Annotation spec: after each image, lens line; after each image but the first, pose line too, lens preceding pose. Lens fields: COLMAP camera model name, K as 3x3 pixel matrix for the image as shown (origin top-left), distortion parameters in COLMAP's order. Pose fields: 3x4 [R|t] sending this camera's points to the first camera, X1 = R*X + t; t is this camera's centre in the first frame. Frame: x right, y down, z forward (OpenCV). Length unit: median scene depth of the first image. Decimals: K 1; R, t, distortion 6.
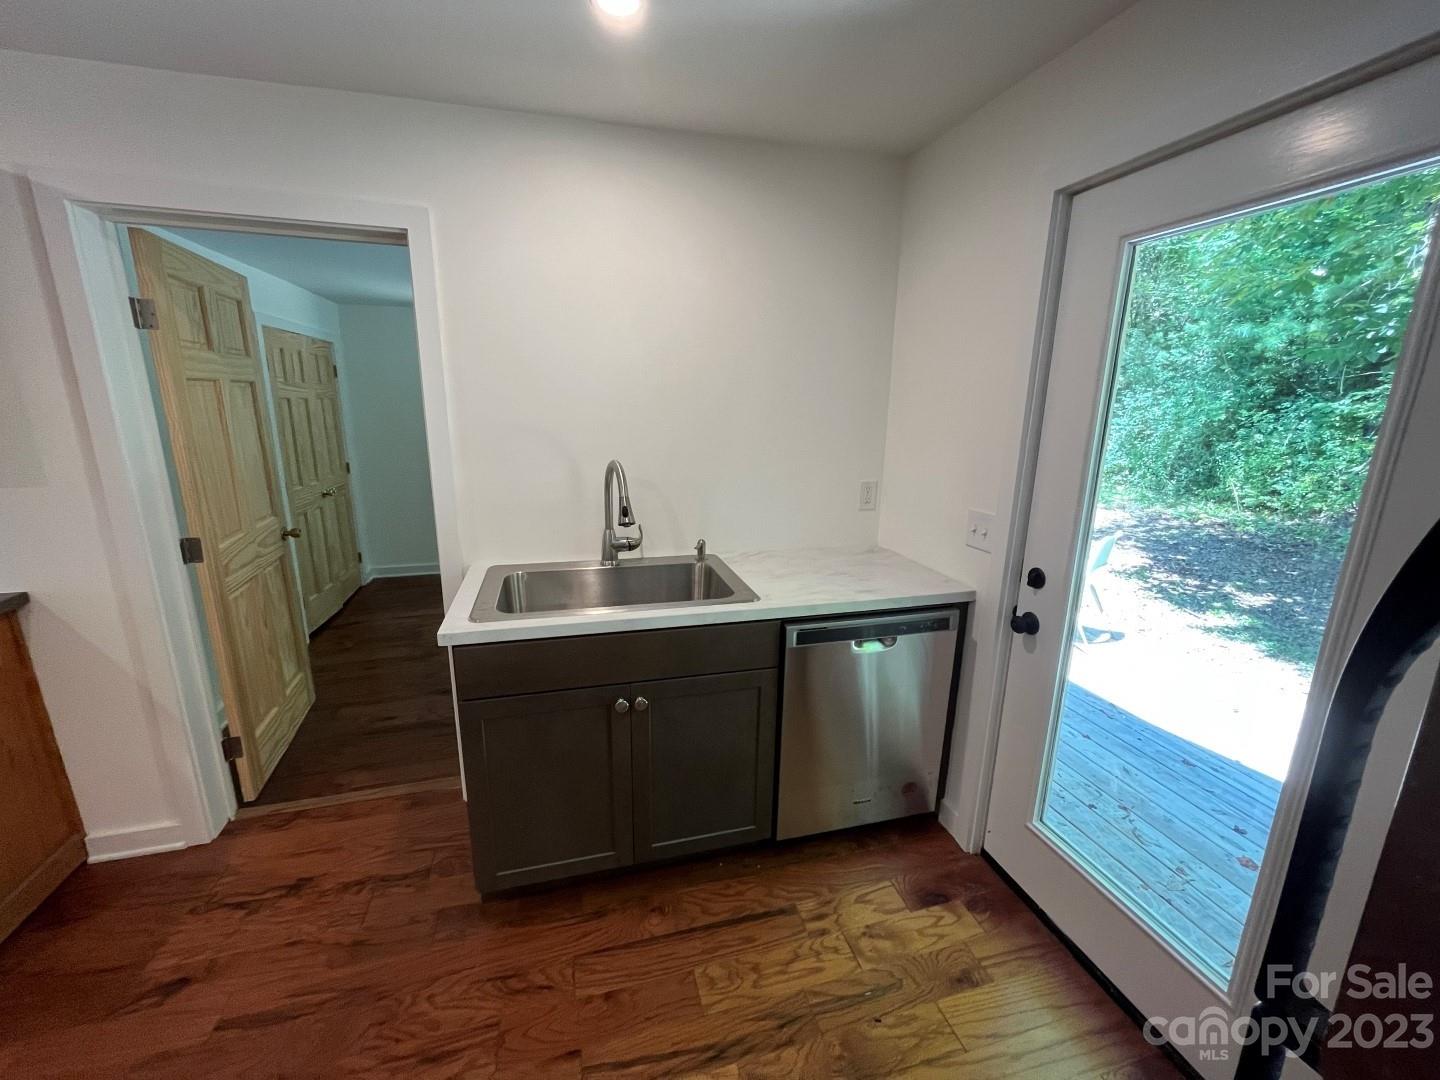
lens RADIAL K [[583.0, 0, 720.0], [0, 583.0, 540.0], [0, 0, 1]] dist [-0.002448, 0.000029]
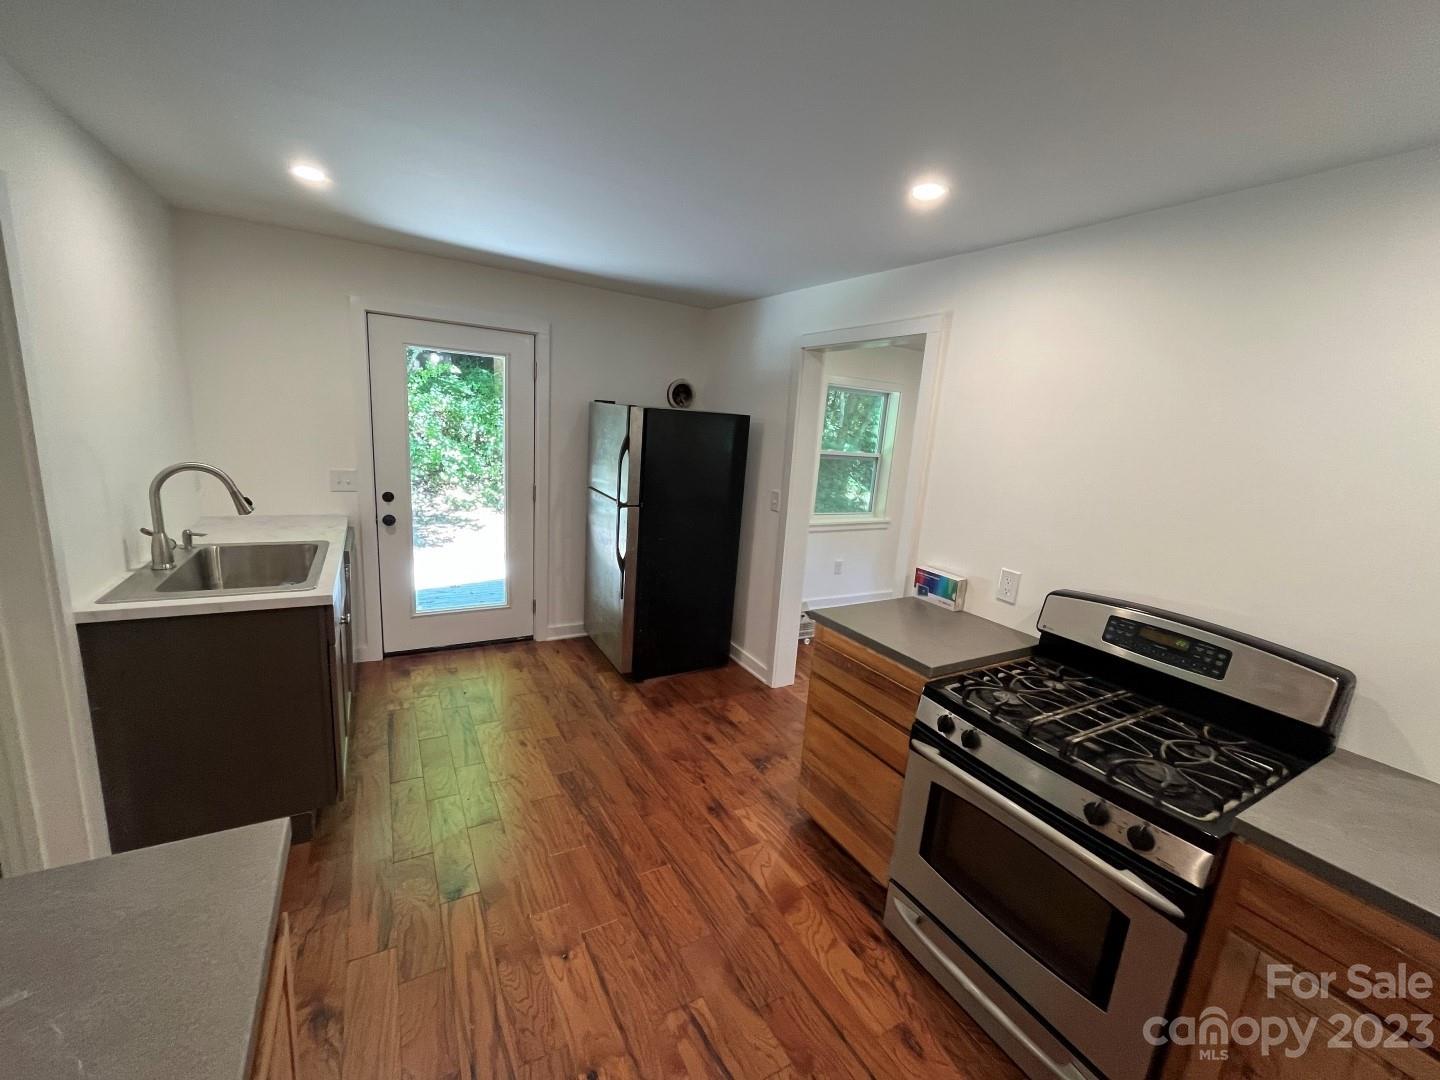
lens RADIAL K [[583.0, 0, 720.0], [0, 583.0, 540.0], [0, 0, 1]] dist [-0.002448, 0.000029]
pose [[-0.243458, -0.224270, 0.943627, -1.410609], [0.150611, 0.952357, 0.265203, -0.128713], [-0.958146, 0.206687, -0.198081, 0.280811]]
